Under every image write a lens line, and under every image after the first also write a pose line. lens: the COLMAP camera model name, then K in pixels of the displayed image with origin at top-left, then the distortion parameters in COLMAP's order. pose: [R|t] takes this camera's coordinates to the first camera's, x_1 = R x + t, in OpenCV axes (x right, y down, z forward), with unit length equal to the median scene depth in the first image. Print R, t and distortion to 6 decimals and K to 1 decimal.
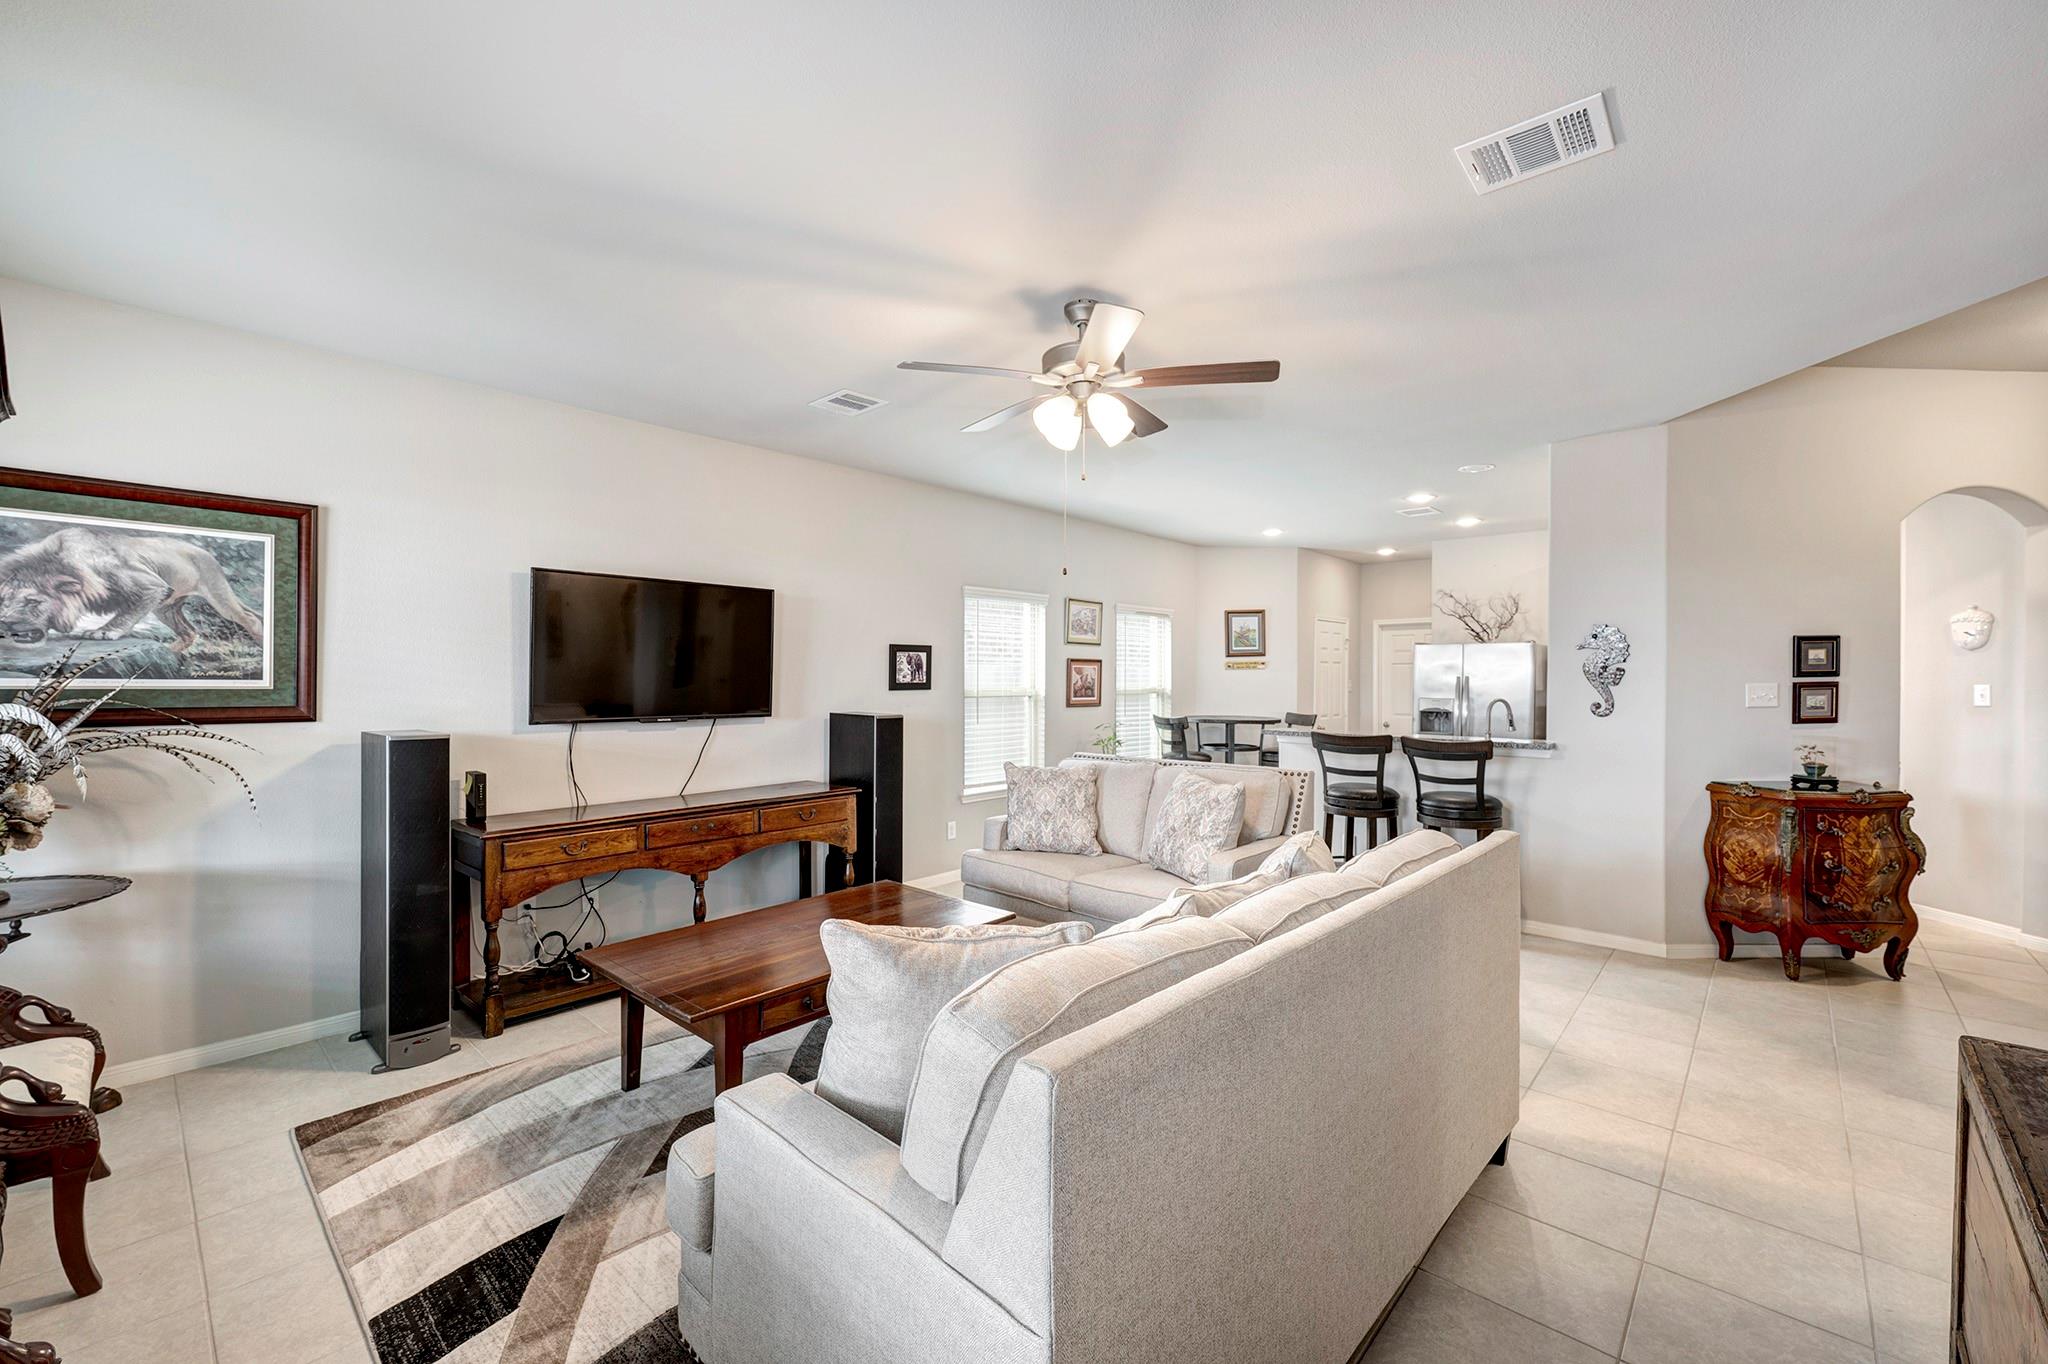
lens RADIAL K [[832.9, 0, 1016.0], [0, 832.9, 680.0], [0, 0, 1]] dist [-0.001657, -0.000136]
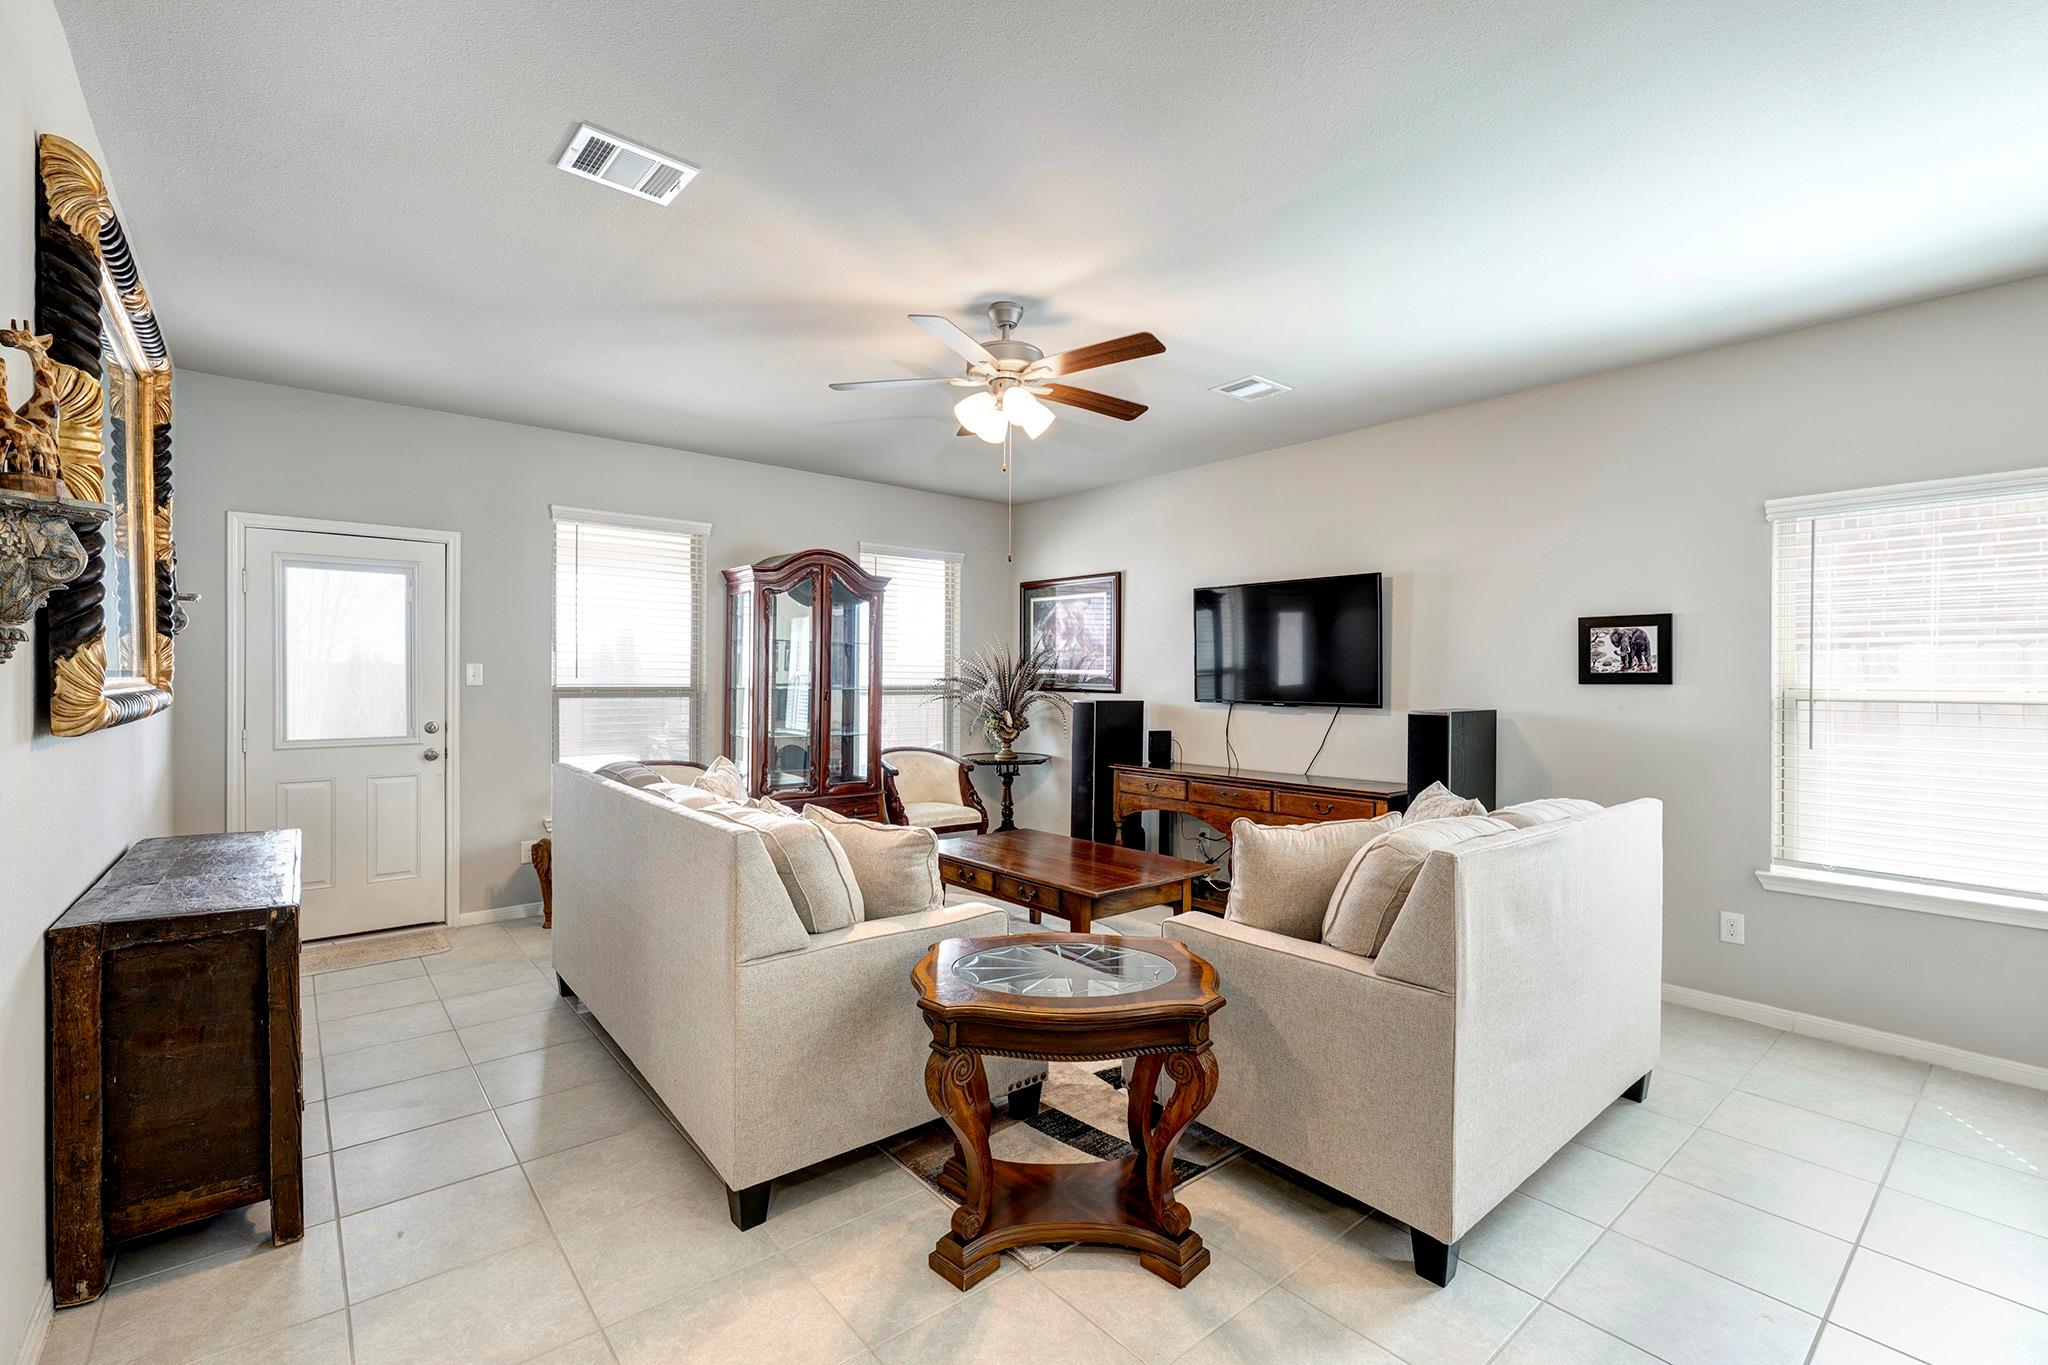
lens RADIAL K [[882.4, 0, 1011.4], [0, 882.4, 680.2], [0, 0, 1]] dist [-0.000040, 0.000068]
pose [[-0.126324, -0.001638, -0.991988, 0.521076], [-0.011430, 0.999935, -0.000195, 0.012183], [0.991923, 0.011314, -0.126335, 0.501659]]
